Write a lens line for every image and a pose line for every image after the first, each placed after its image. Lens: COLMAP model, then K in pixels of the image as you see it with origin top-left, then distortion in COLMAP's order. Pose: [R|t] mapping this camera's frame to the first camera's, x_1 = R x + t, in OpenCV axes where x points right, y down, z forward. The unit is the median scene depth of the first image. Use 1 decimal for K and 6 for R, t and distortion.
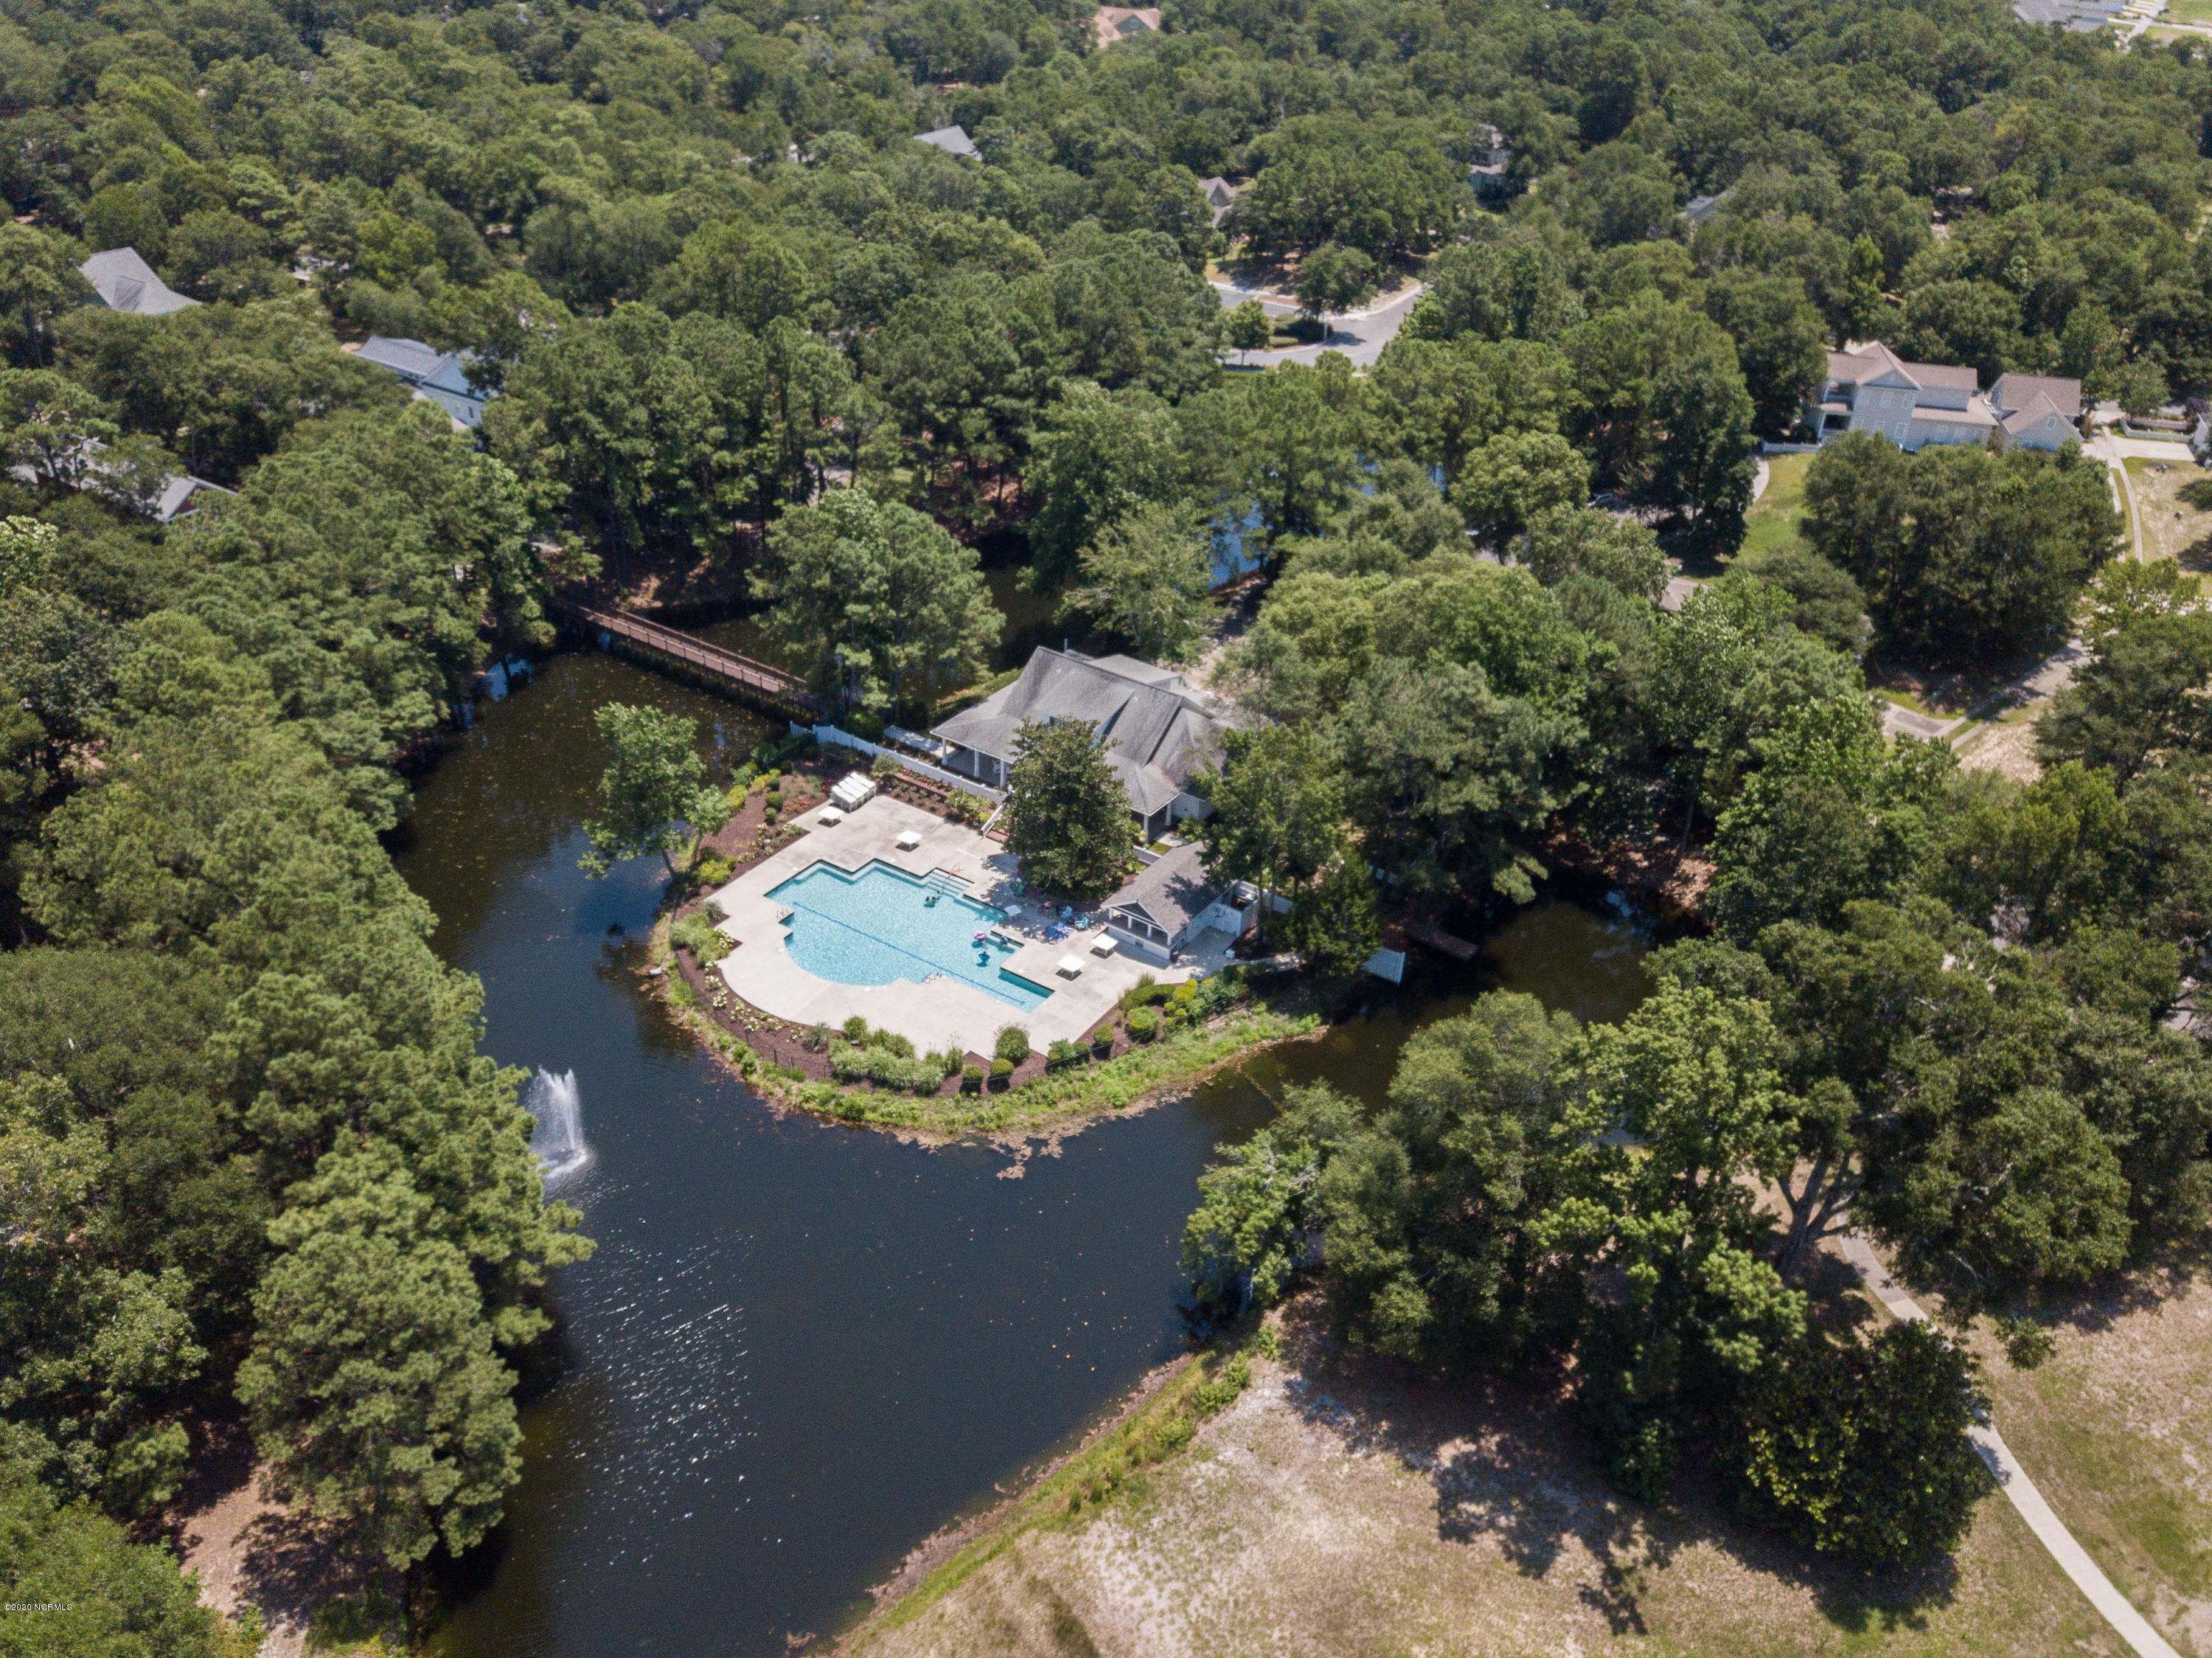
lens RADIAL K [[1703.8, 0, 1106.0], [0, 1703.8, 829.0], [0, 0, 1]] dist [-0.001590, -0.005203]
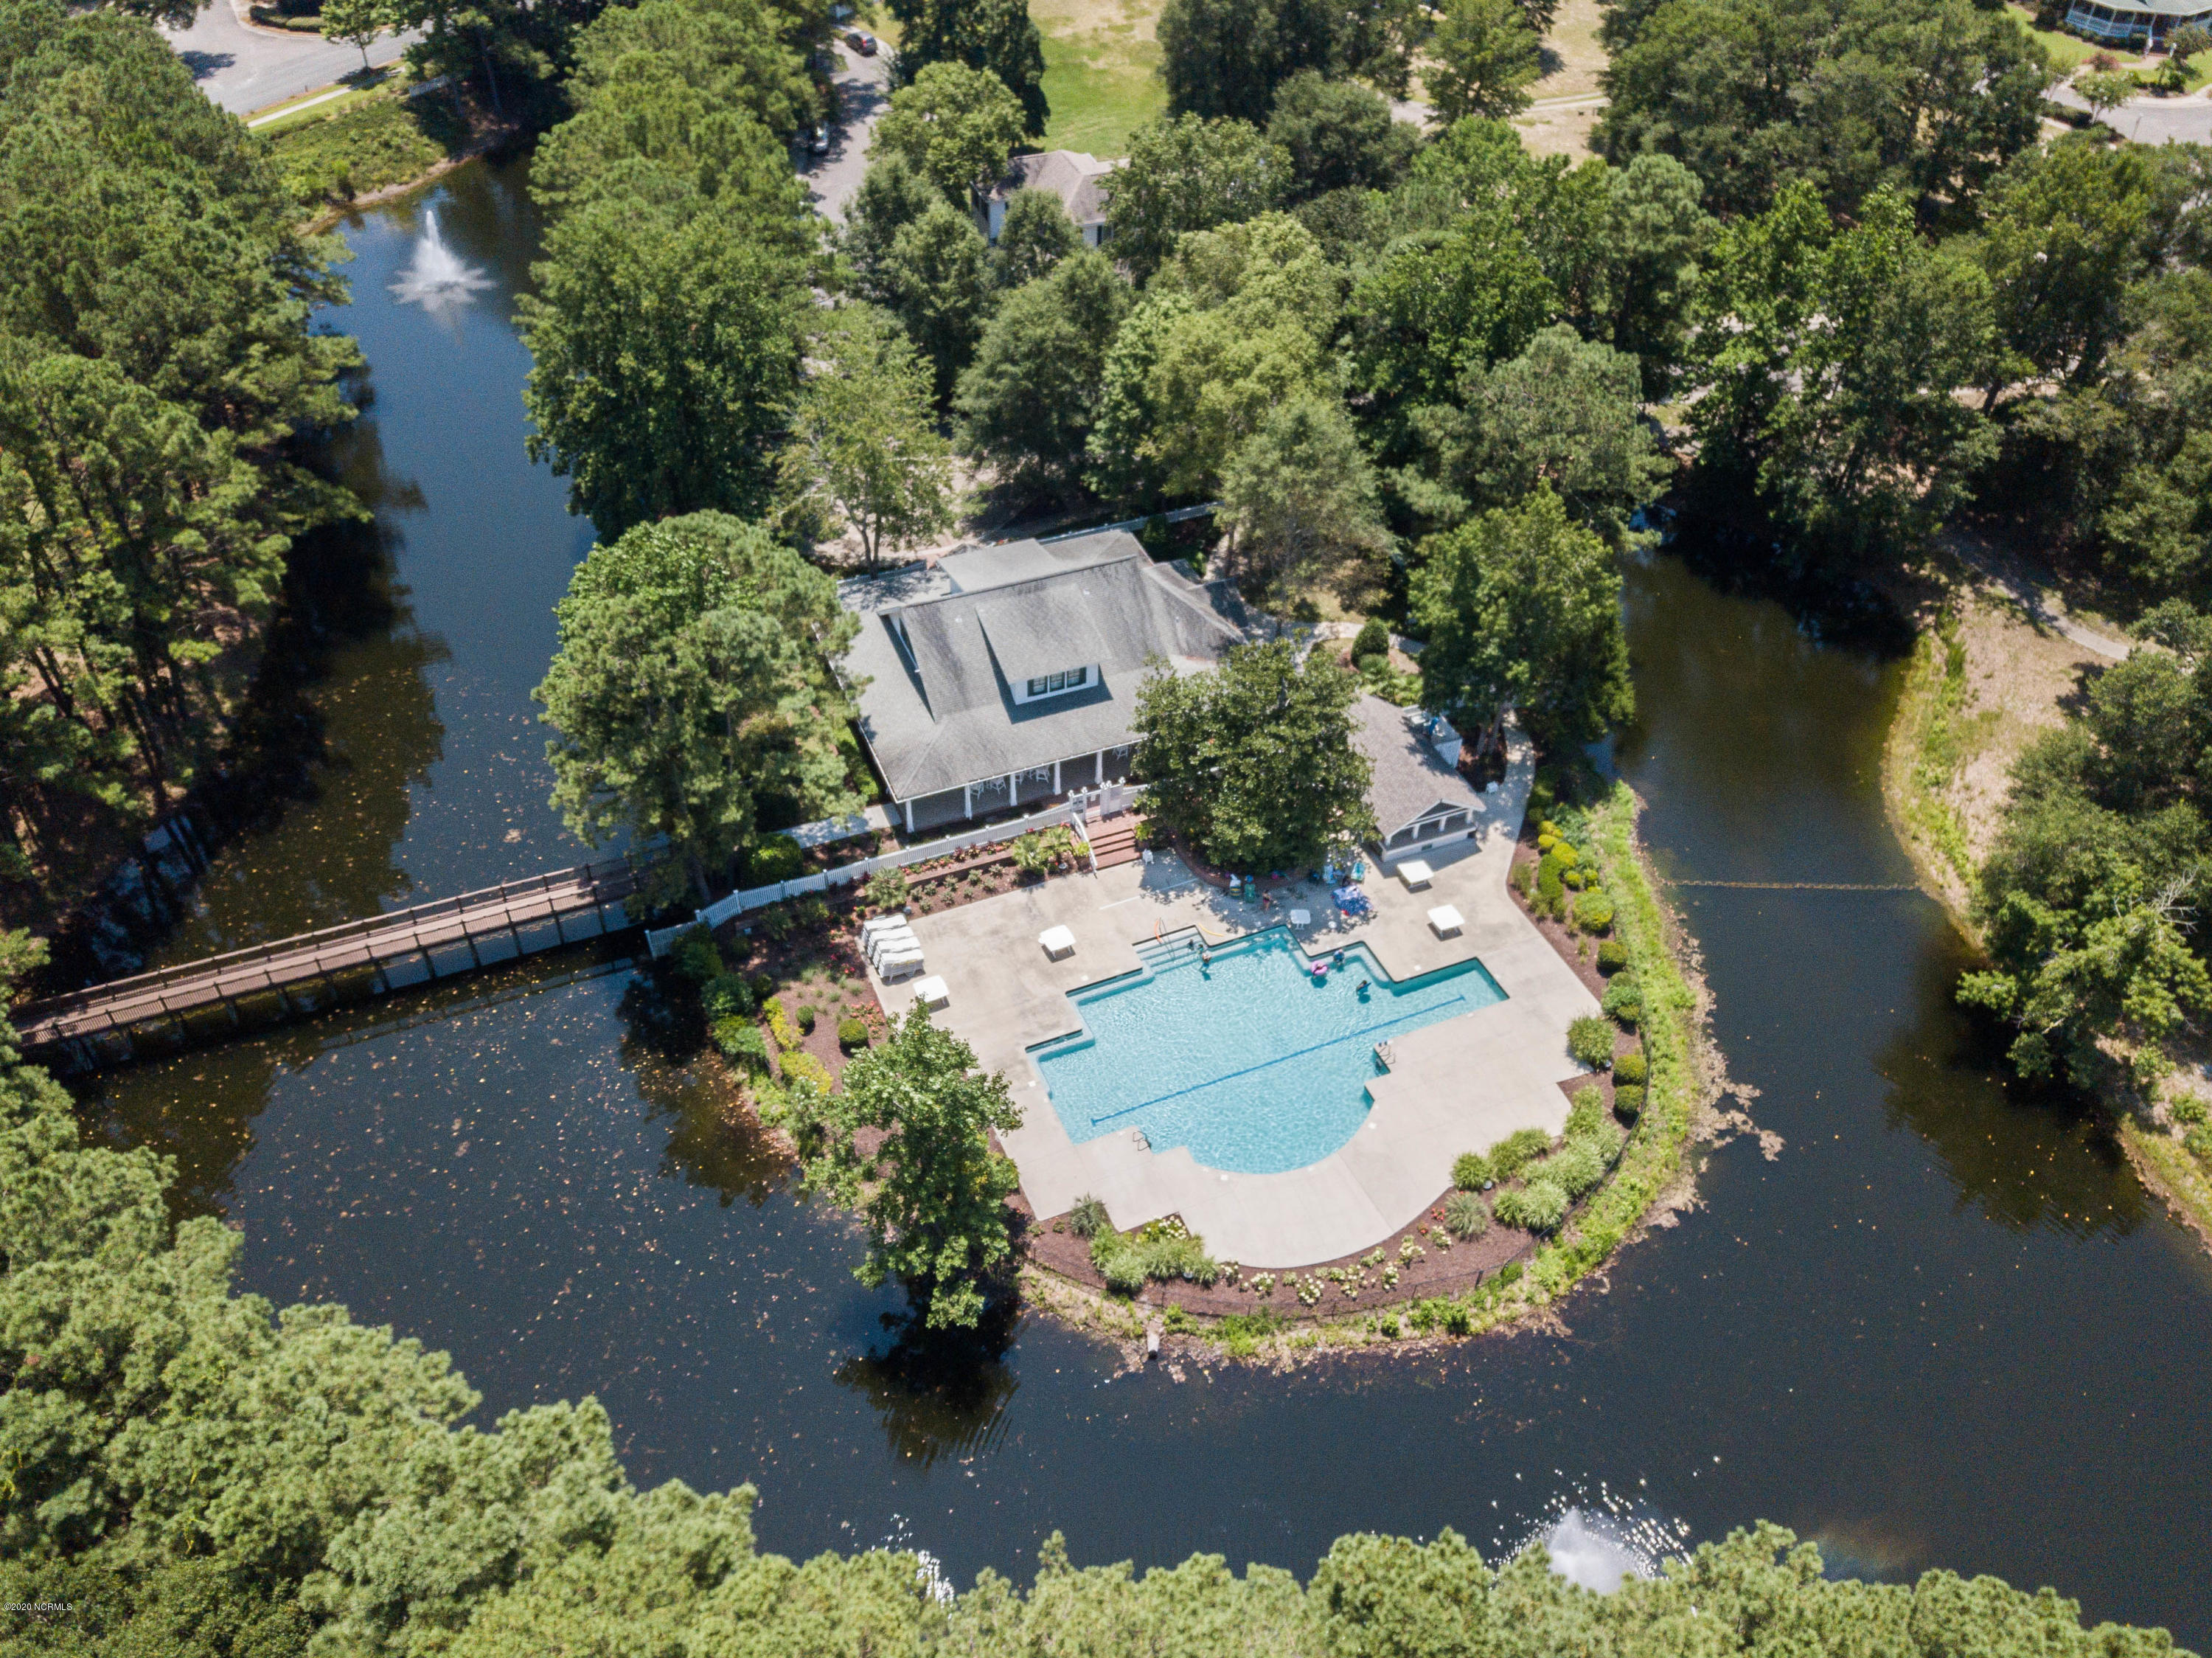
lens RADIAL K [[1703.8, 0, 1106.0], [0, 1703.8, 829.0], [0, 0, 1]] dist [-0.001590, -0.005203]
pose [[0.558452, -0.585958, 0.587183, -0.509473], [0.441780, 0.809195, 0.387342, -0.301961], [-0.702112, 0.043094, 0.710761, 0.552644]]
